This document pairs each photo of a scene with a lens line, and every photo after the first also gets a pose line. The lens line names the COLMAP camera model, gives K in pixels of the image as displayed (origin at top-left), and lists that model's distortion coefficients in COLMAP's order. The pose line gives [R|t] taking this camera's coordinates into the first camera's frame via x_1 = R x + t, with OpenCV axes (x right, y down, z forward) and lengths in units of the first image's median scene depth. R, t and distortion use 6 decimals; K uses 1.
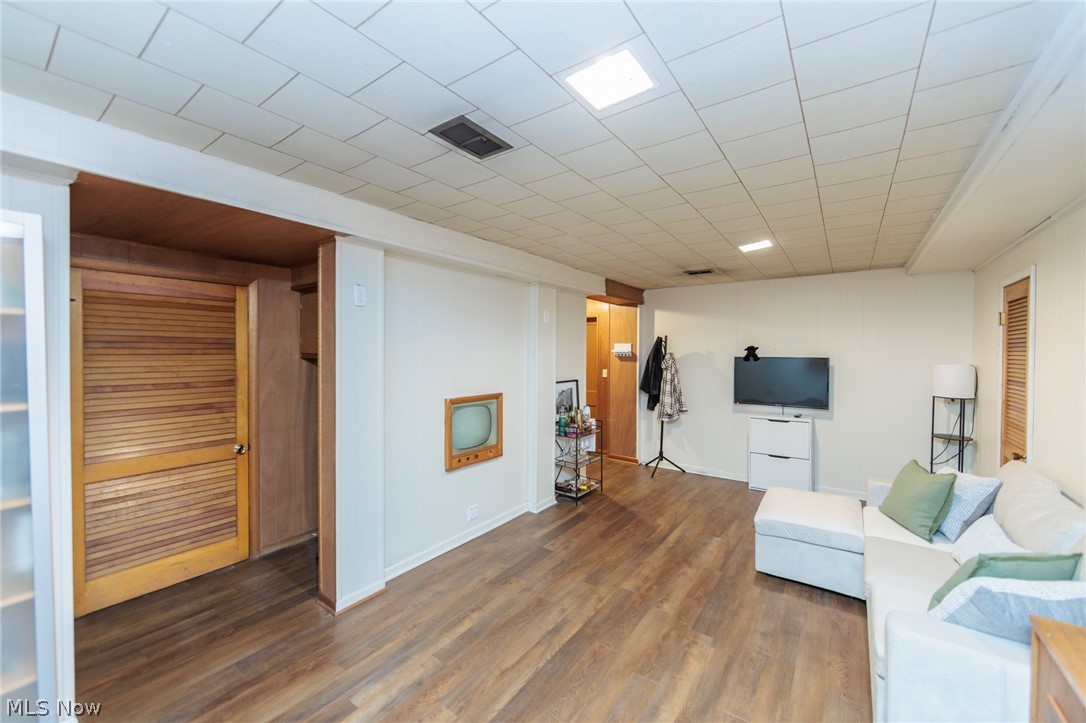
lens RADIAL K [[423.1, 0, 546.3], [0, 423.1, 356.5], [0, 0, 1]] dist [-0.002831, -0.000140]
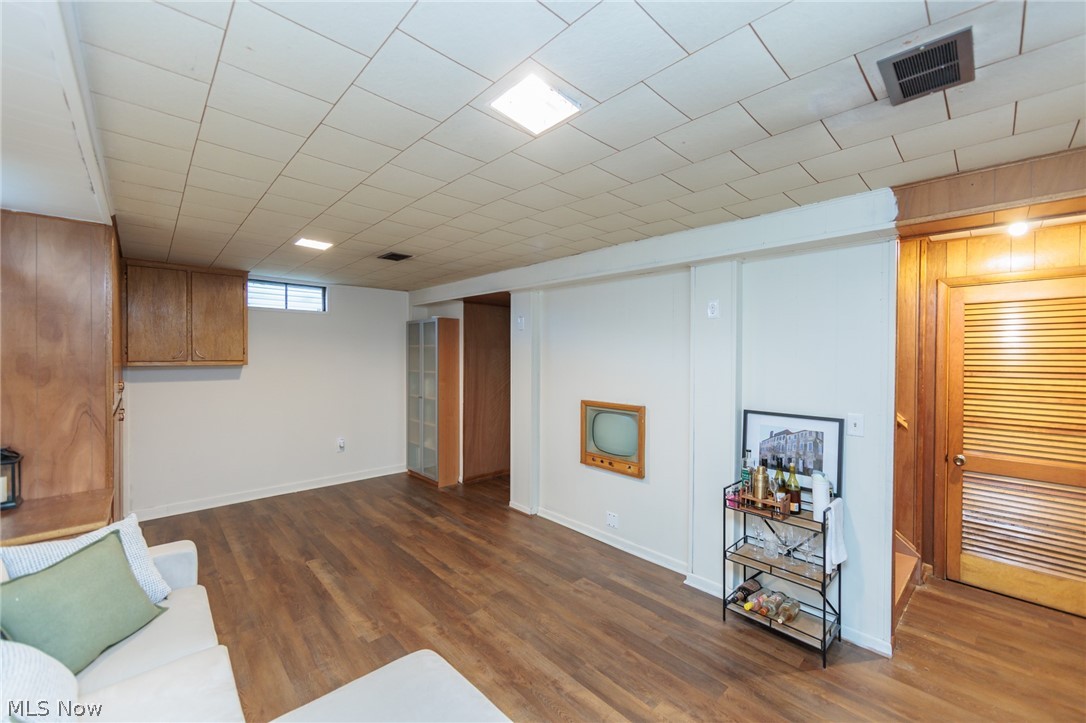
lens RADIAL K [[427.5, 0, 544.4], [0, 427.5, 356.7], [0, 0, 1]] dist [-0.002071, -0.000139]
pose [[-0.195604, 0.001622, -0.980682, 0.782553], [-0.017154, 0.999840, 0.005075, -0.017047], [0.980533, 0.017815, -0.195545, 0.953309]]
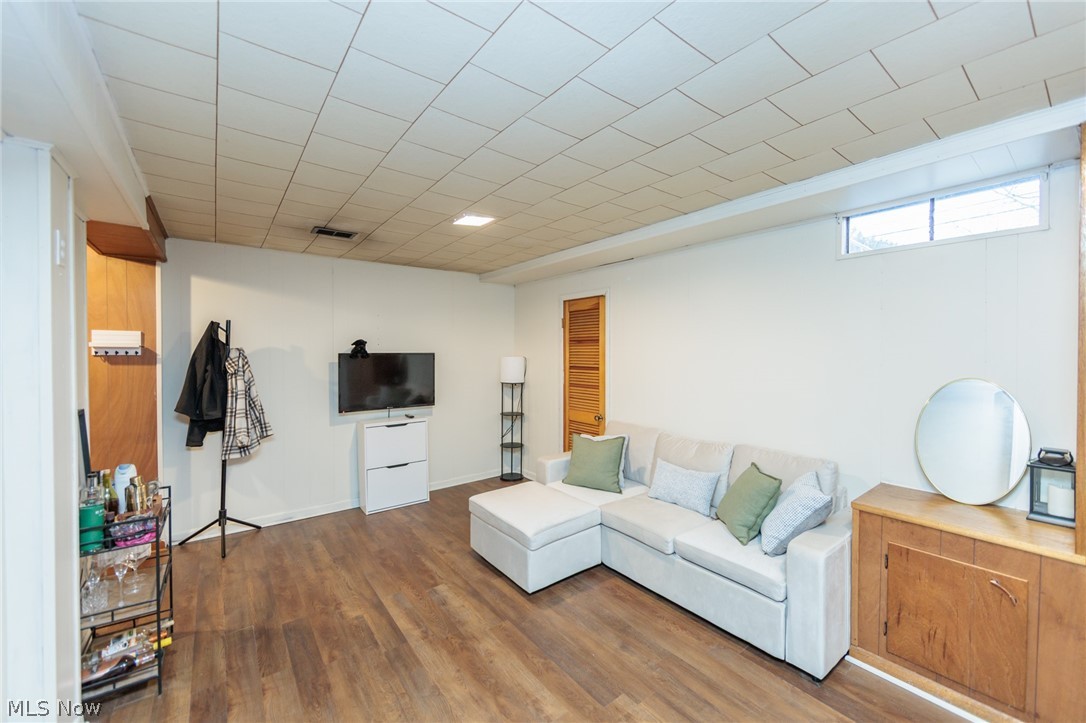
lens RADIAL K [[427.5, 0, 544.4], [0, 427.5, 356.7], [0, 0, 1]] dist [-0.002071, -0.000139]
pose [[0.292954, -0.016267, 0.955988, -0.253608], [0.013939, 0.999822, 0.012742, 0.002824], [-0.956025, 0.009592, 0.293129, 0.535407]]
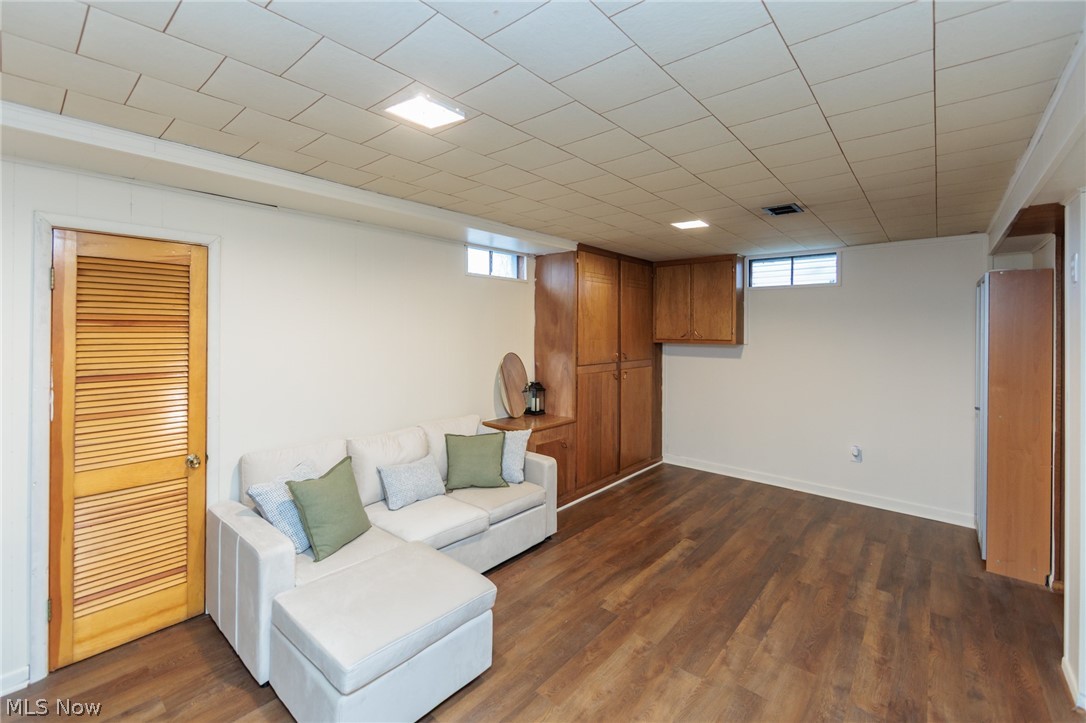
lens RADIAL K [[466.7, 0, 499.5], [0, 466.7, 331.0], [0, 0, 1]] dist [-0.001961, -0.000392]
pose [[-0.990408, -0.013508, 0.137515, 0.295048], [-0.011331, 0.999798, 0.016598, -0.026882], [-0.137712, 0.014881, -0.990361, 1.304896]]
